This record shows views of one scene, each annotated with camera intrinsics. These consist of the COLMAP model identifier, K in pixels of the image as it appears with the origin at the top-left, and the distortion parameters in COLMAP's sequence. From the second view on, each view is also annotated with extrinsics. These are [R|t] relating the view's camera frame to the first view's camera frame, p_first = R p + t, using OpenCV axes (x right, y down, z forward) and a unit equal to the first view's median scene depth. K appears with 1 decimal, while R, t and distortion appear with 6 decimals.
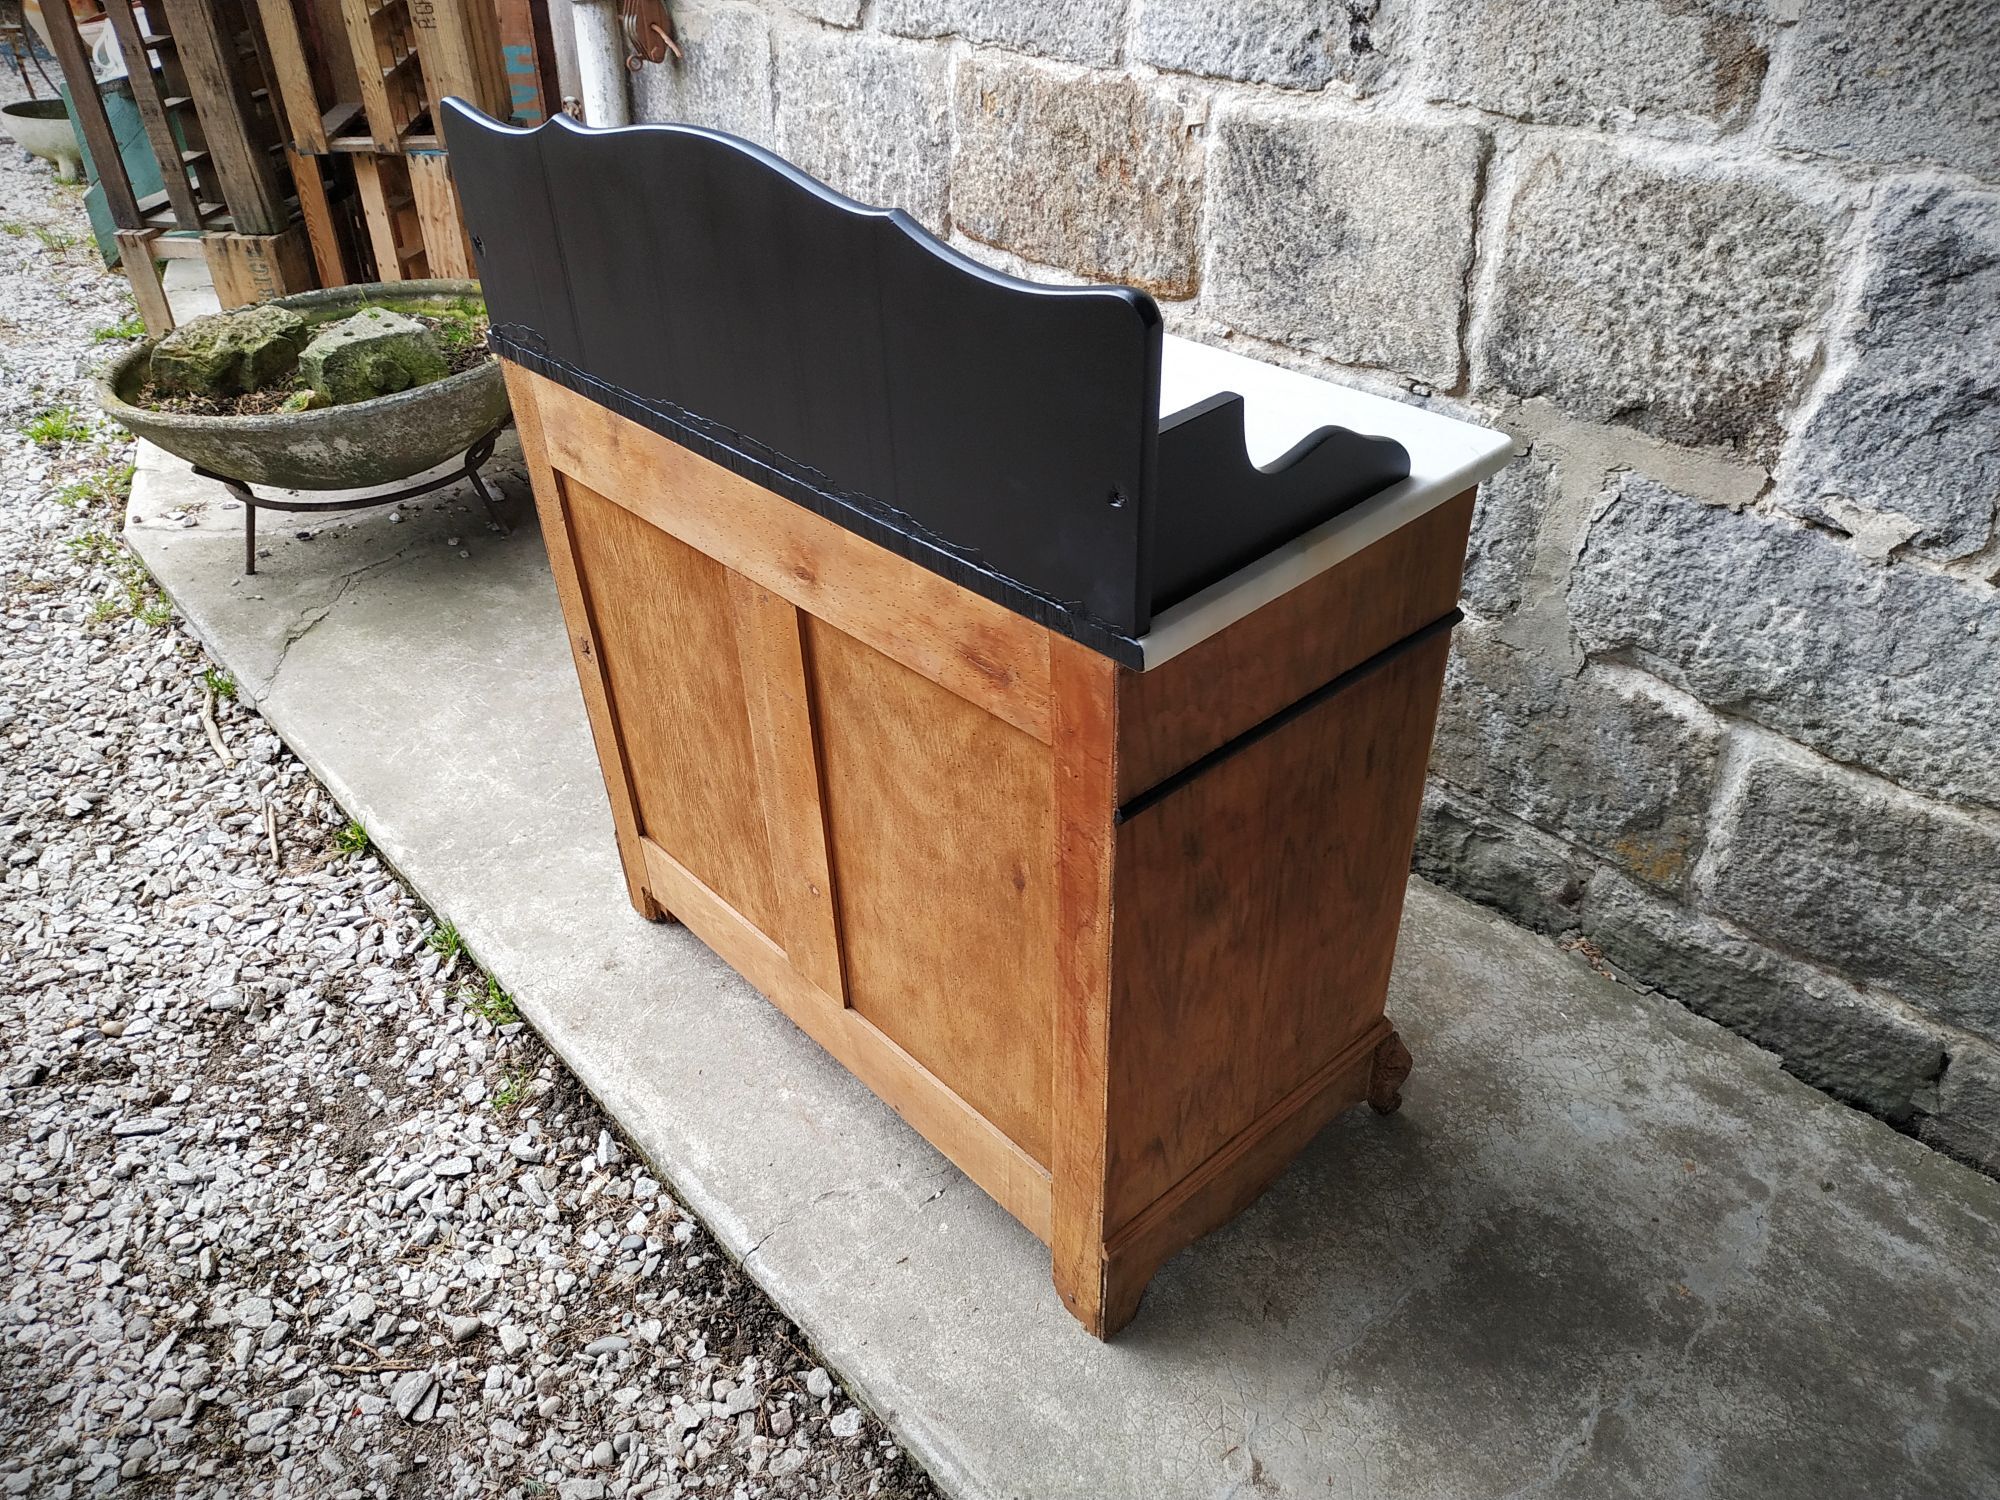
lens RADIAL K [[1451.9, 0, 988.7], [0, 1451.9, 754.5], [0, 0, 1]] dist [-0.011525, 0.000062]
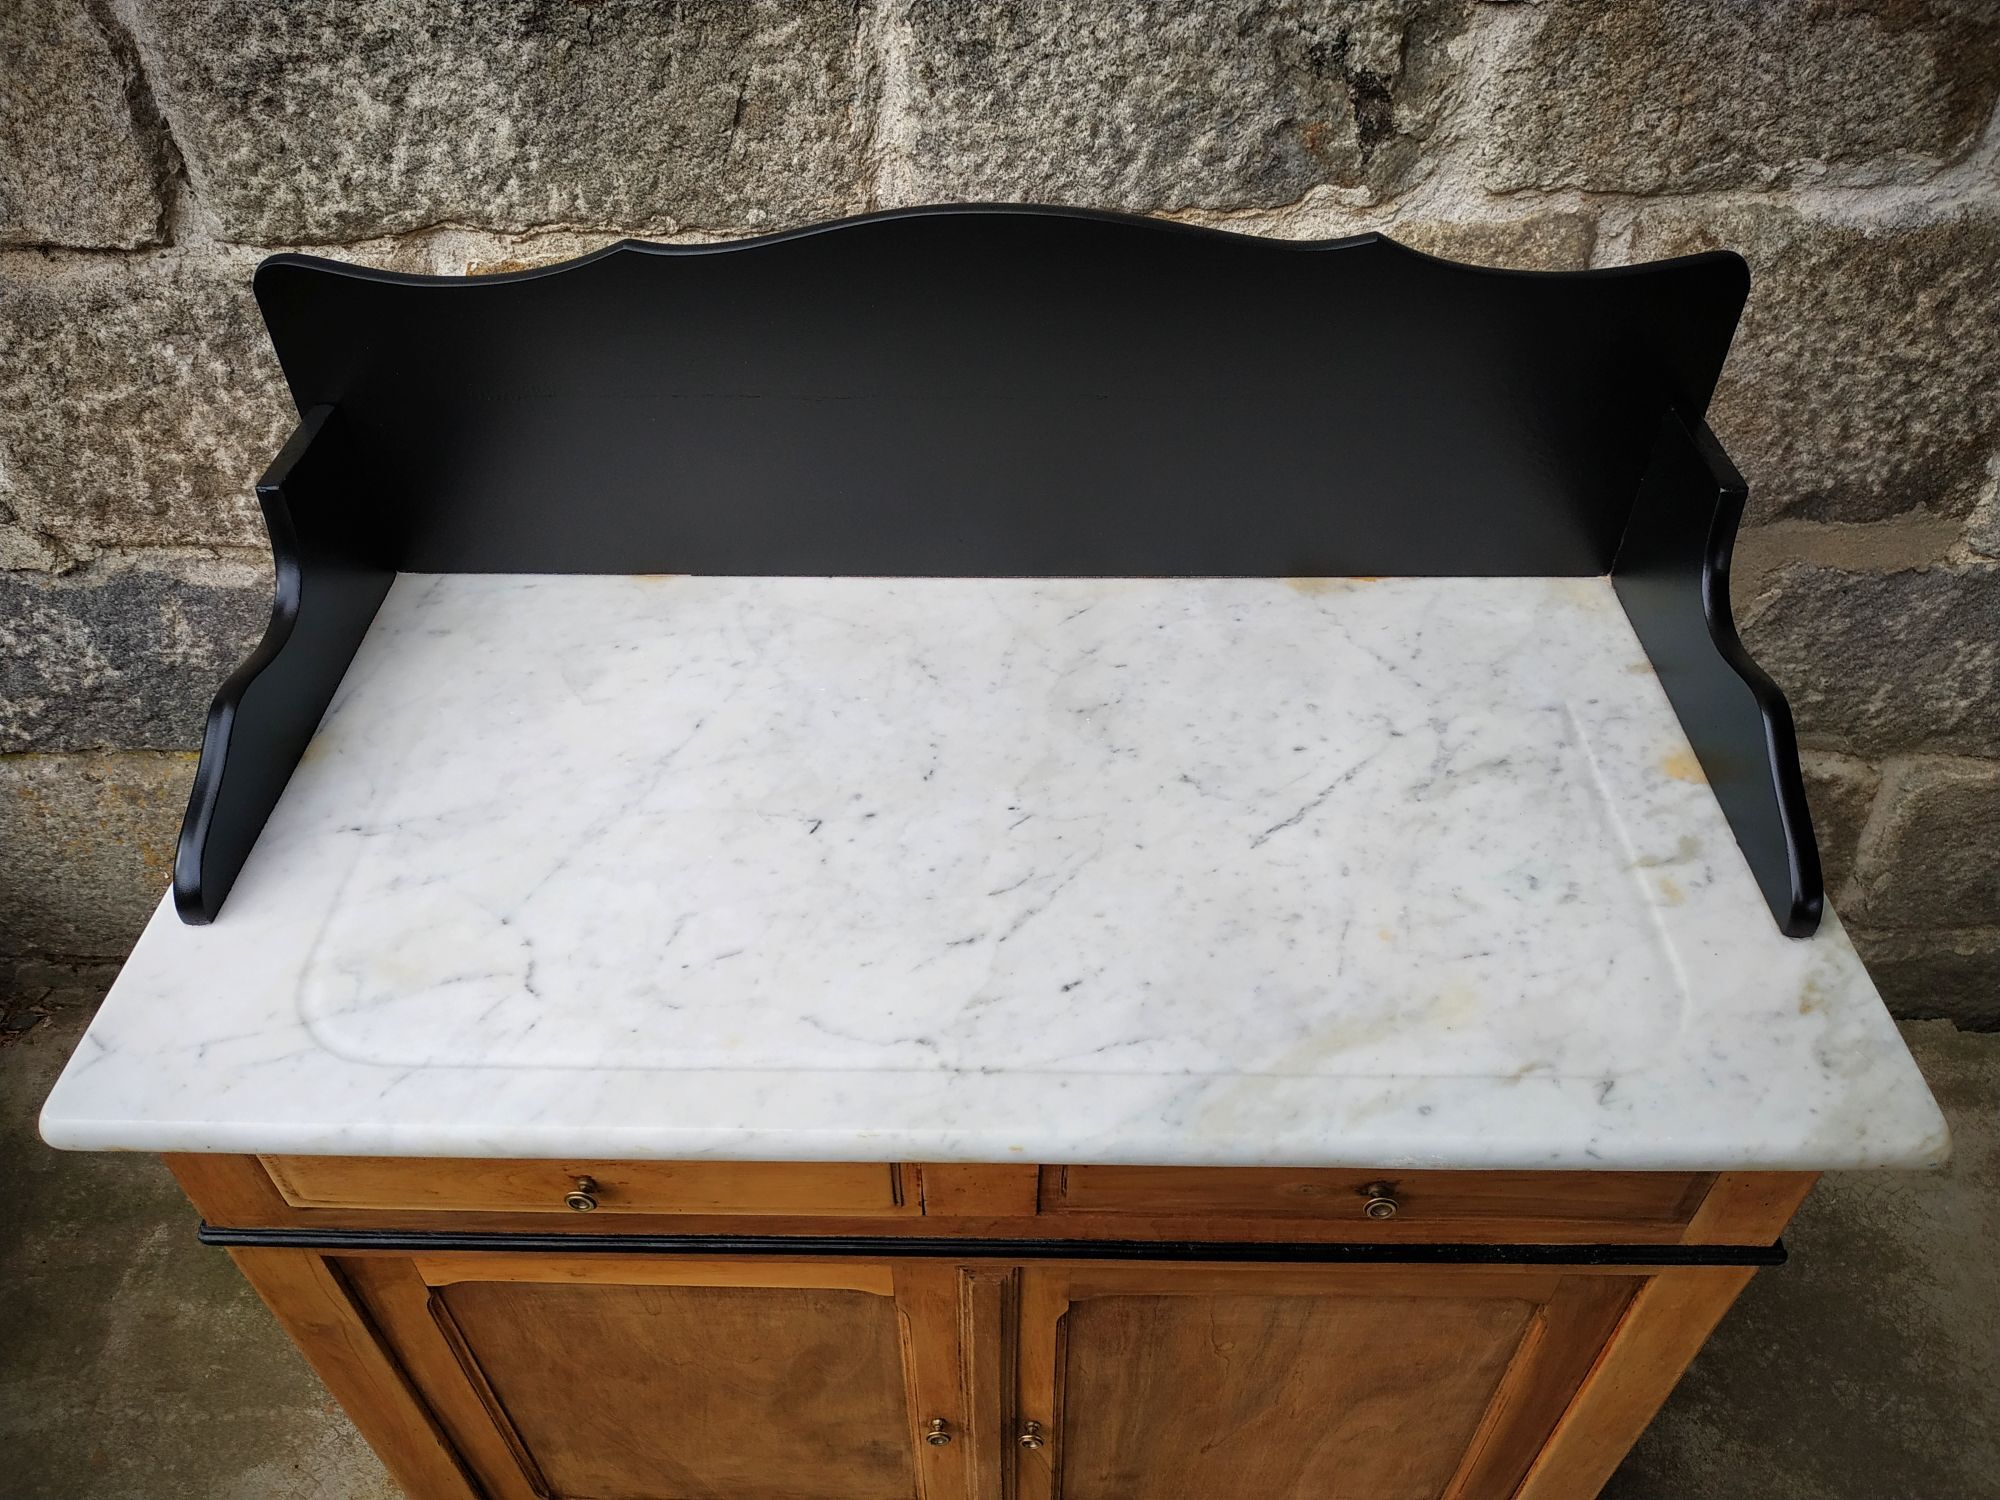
lens RADIAL K [[1451.9, 0, 992.0], [0, 1451.9, 753.3], [0, 0, 1]] dist [-0.011525, 0.000062]
pose [[0.682200, -0.493220, 0.539756, -0.362129], [0.425654, 0.868127, 0.255293, -0.508340], [-0.594492, 0.055589, 0.802178, 0.623688]]
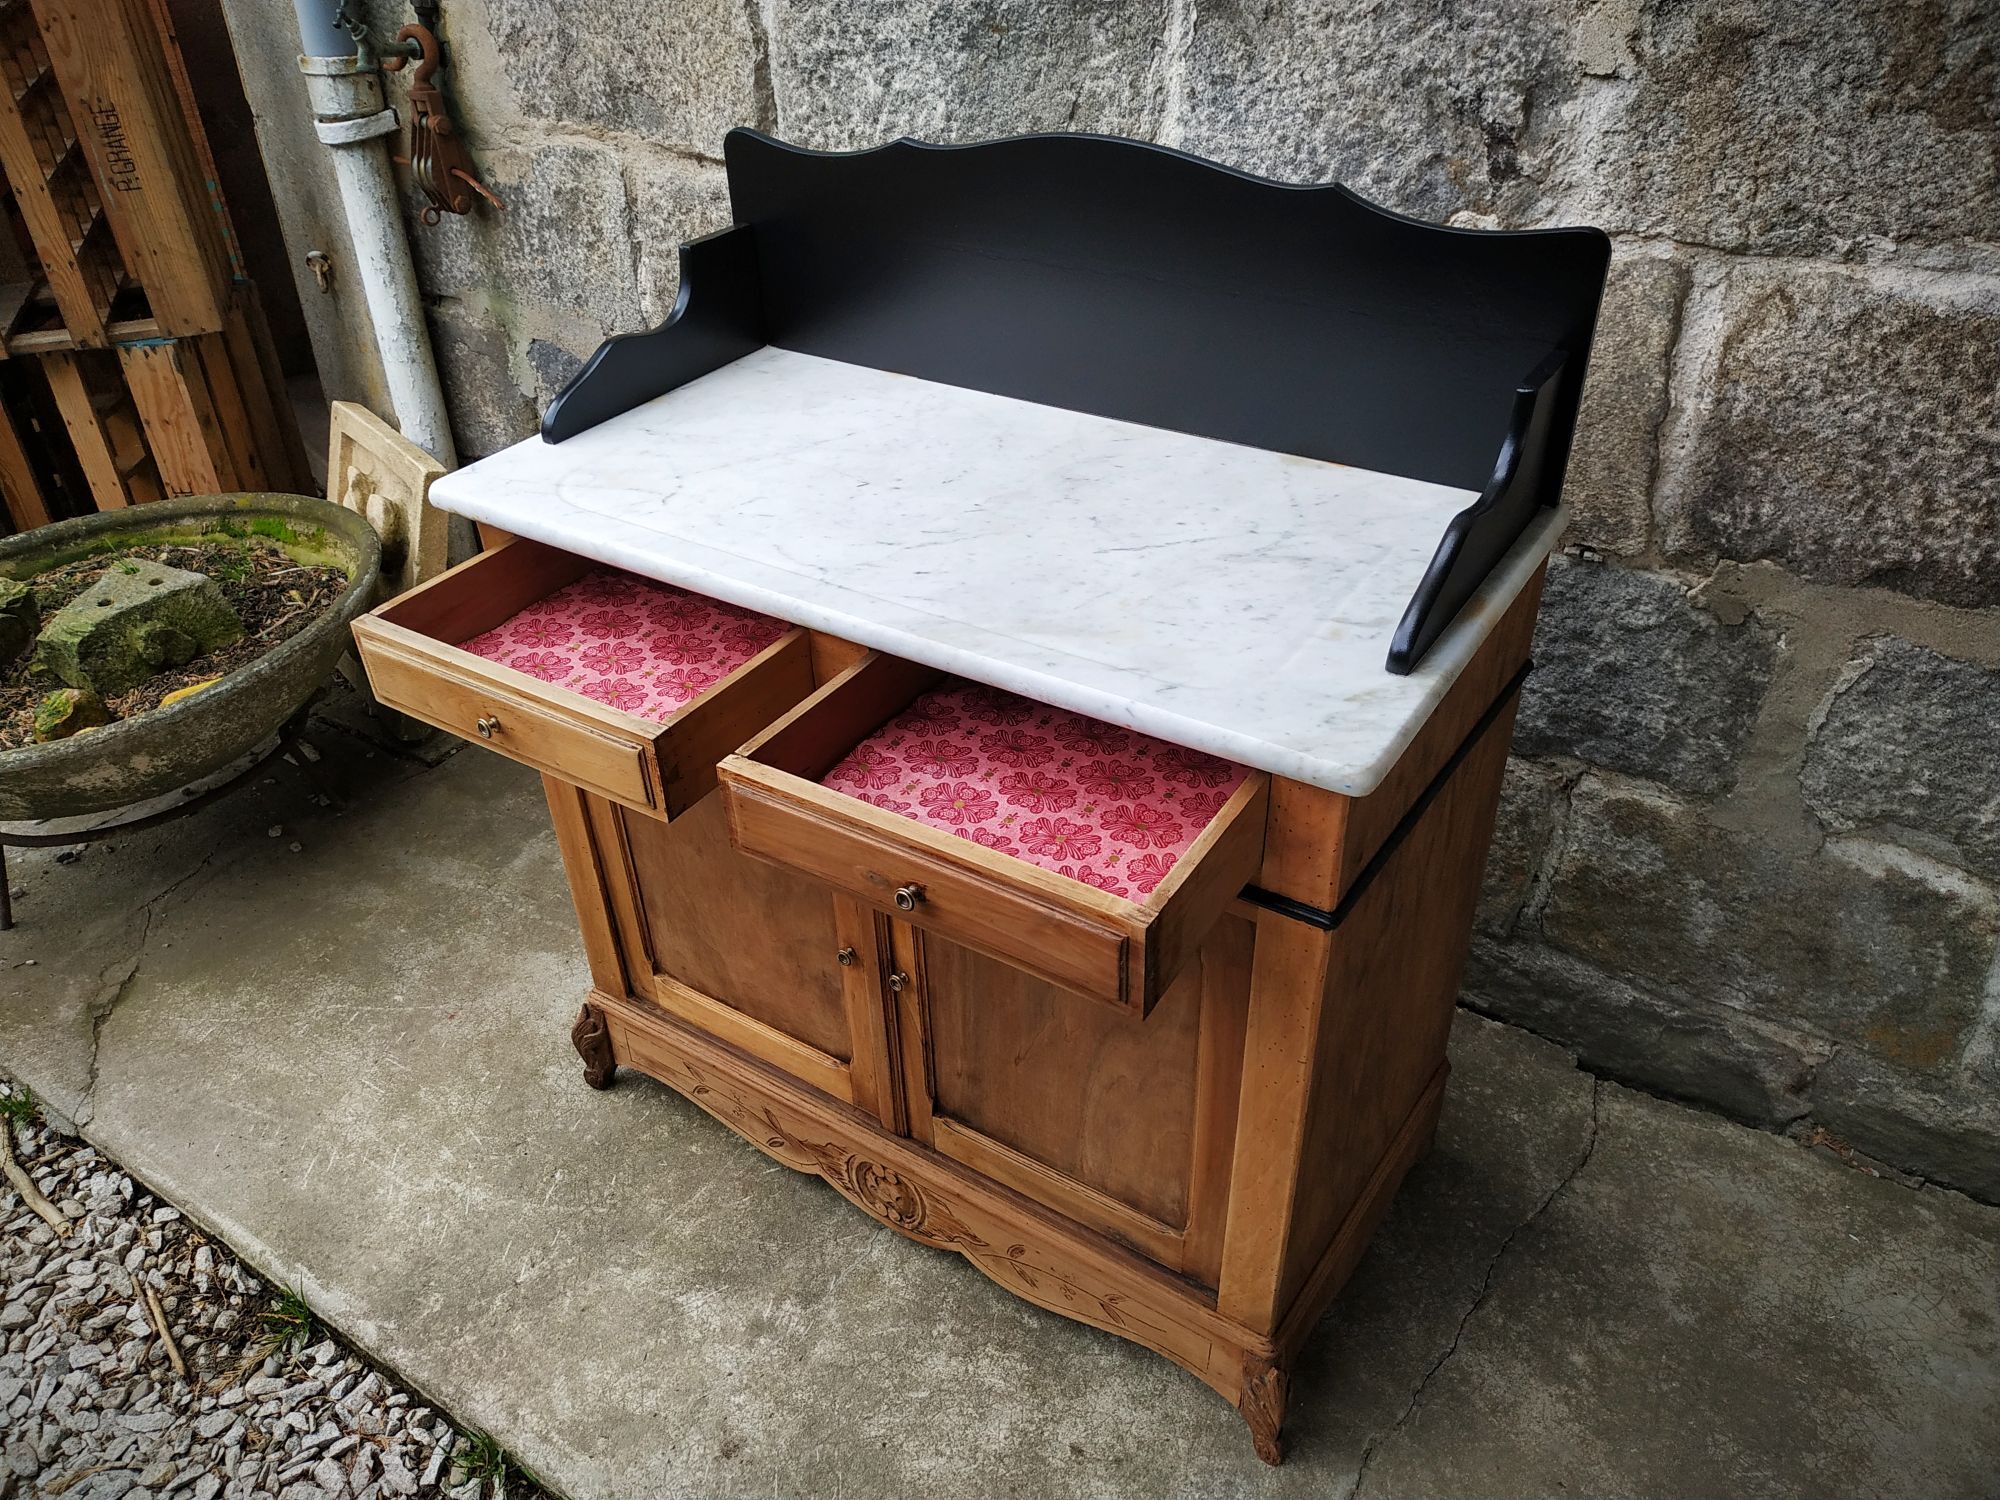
lens RADIAL K [[1451.9, 0, 995.4], [0, 1451.9, 757.4], [0, 0, 1]] dist [-0.011525, 0.000062]
pose [[0.964626, -0.165884, 0.204887, -0.261519], [0.168887, 0.985631, 0.002869, -0.218887], [-0.202419, 0.031835, 0.978781, 0.266831]]
